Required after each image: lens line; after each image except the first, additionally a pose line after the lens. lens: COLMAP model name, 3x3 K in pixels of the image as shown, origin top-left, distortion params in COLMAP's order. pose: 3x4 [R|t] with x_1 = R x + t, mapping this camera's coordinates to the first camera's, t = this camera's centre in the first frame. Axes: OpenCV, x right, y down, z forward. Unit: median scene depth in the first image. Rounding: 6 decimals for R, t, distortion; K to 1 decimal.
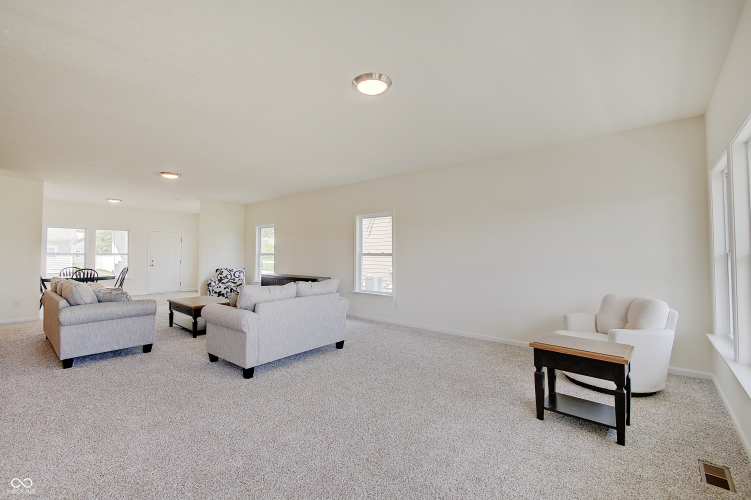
lens RADIAL K [[324.7, 0, 369.4], [0, 324.7, 245.7], [0, 0, 1]] dist [0.022932, -0.012965]
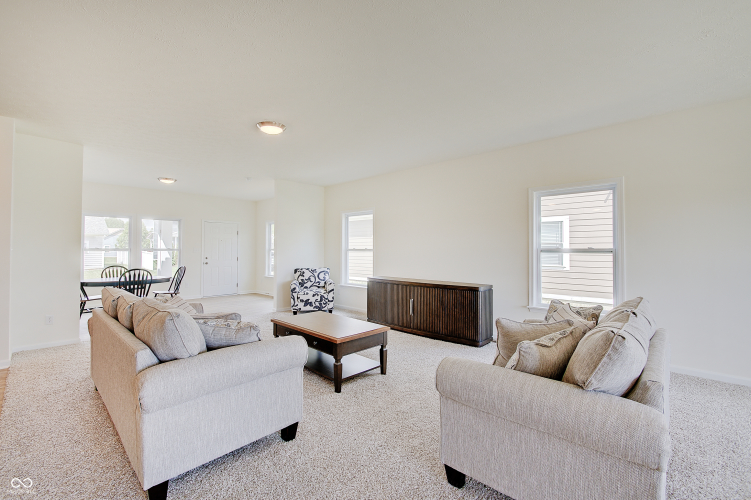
lens RADIAL K [[324.7, 0, 369.4], [0, 324.7, 245.7], [0, 0, 1]] dist [0.022932, -0.012965]
pose [[0.998846, 0.001083, -0.048018, -0.442836], [-0.000445, 0.999912, 0.013294, 0.010707], [0.048028, -0.013257, 0.998758, 0.414594]]
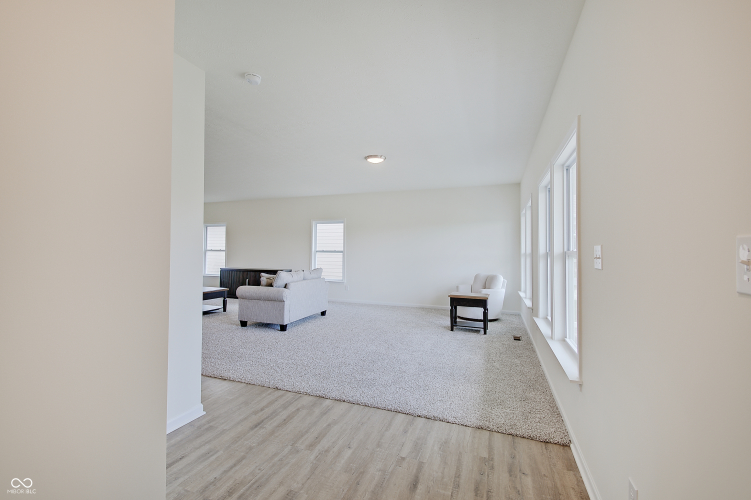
lens RADIAL K [[324.7, 0, 369.4], [0, 324.7, 245.7], [0, 0, 1]] dist [0.022932, -0.012965]
pose [[0.942041, 0.010796, 0.335324, -0.339327], [-0.014230, 0.999868, 0.007783, -0.010927], [-0.335196, -0.012104, 0.942071, -0.385621]]
